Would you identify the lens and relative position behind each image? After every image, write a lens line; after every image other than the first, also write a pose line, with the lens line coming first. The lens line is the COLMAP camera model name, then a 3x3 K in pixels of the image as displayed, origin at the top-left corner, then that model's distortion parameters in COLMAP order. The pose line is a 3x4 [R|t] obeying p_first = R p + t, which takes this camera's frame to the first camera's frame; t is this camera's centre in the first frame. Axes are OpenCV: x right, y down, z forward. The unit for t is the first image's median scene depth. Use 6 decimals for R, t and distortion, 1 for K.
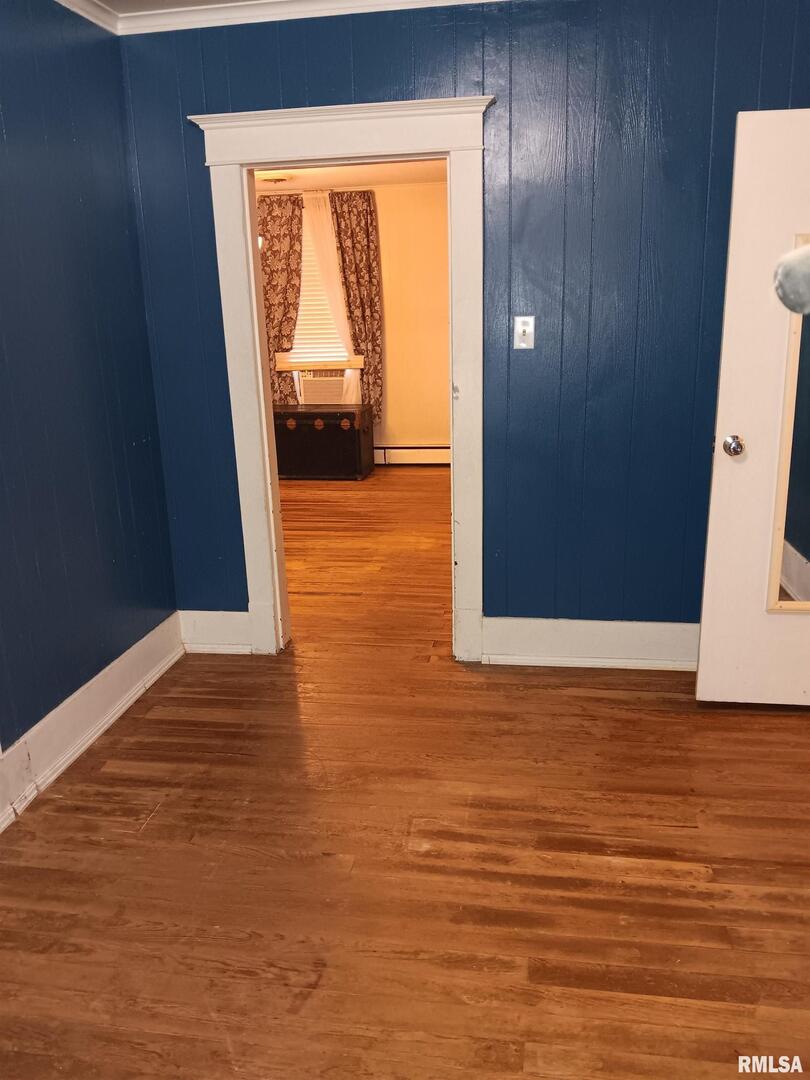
lens RADIAL K [[853.8, 0, 404.2], [0, 853.8, 540.3], [0, 0, 1]] dist [0.038895, -0.058472]
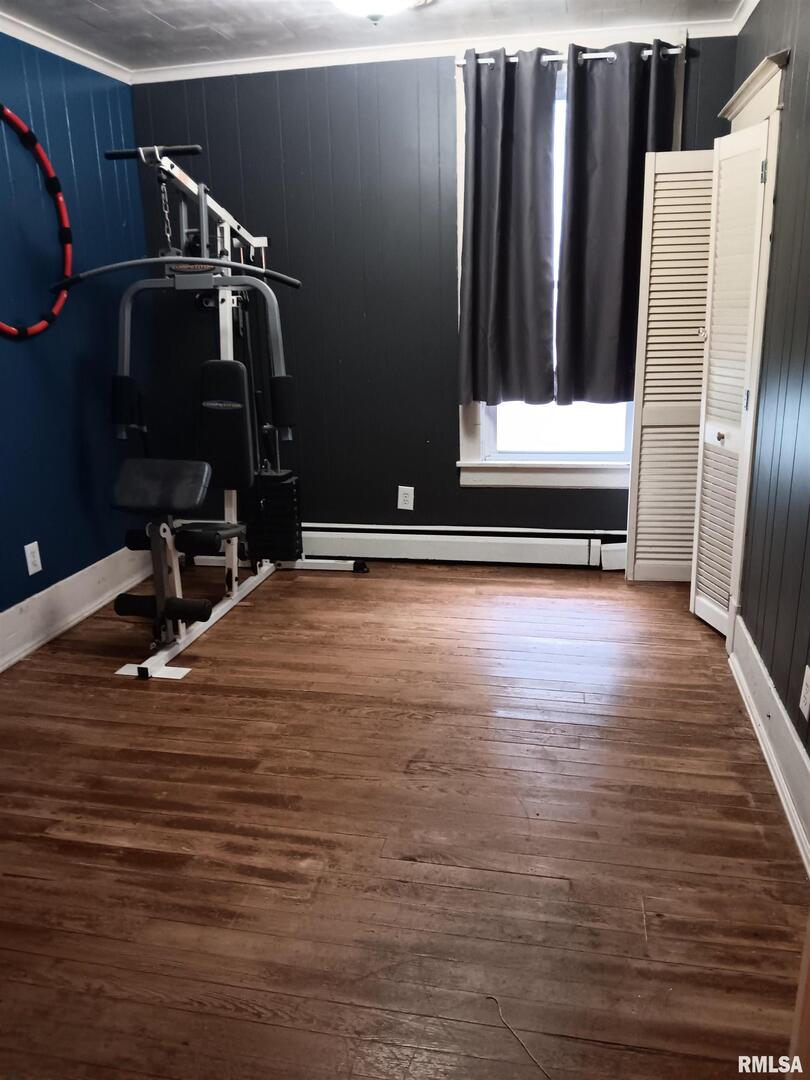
lens RADIAL K [[853.8, 0, 400.8], [0, 853.8, 538.7], [0, 0, 1]] dist [0.038895, -0.058472]
pose [[-0.997016, 0.047781, 0.060623, -0.157533], [0.072539, 0.848470, 0.524248, -0.435490], [-0.026388, 0.527082, -0.849405, 1.659042]]
